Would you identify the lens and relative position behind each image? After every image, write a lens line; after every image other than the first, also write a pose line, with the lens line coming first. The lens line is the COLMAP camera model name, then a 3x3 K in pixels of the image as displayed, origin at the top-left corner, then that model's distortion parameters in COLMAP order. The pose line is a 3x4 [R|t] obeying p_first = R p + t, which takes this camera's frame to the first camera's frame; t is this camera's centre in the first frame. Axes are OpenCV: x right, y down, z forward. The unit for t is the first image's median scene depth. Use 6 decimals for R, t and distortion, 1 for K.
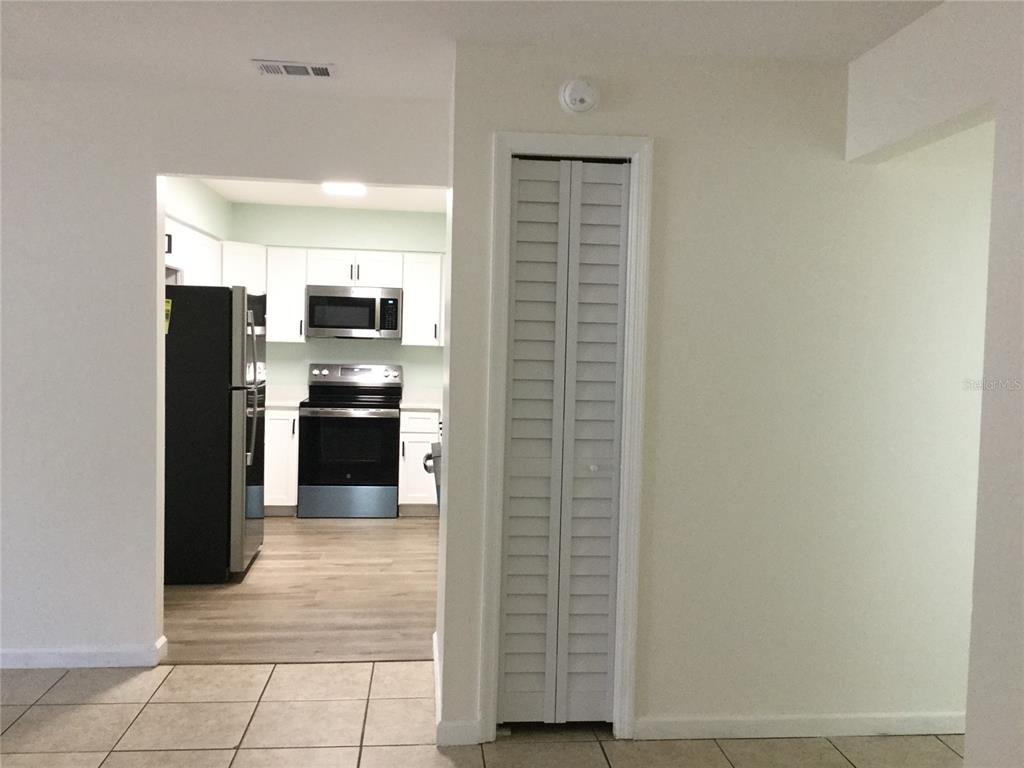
lens RADIAL K [[919.7, 0, 512.0], [0, 919.7, 384.0], [0, 0, 1]] dist [0.002672, 0.000558]
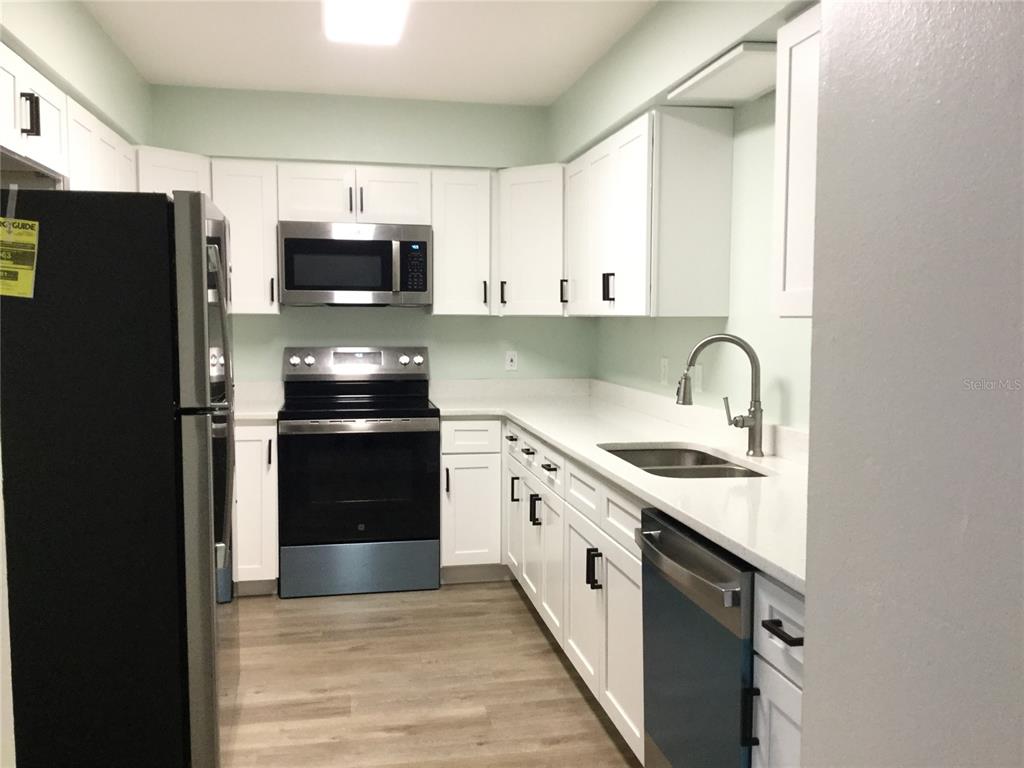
lens RADIAL K [[905.1, 0, 512.0], [0, 905.1, 384.0], [0, 0, 1]] dist [0.051631, -0.146997]
pose [[0.995099, -0.027794, 0.094902, -0.129328], [0.024485, 0.999057, 0.035853, -0.016037], [-0.095809, -0.033354, 0.994841, 0.375743]]
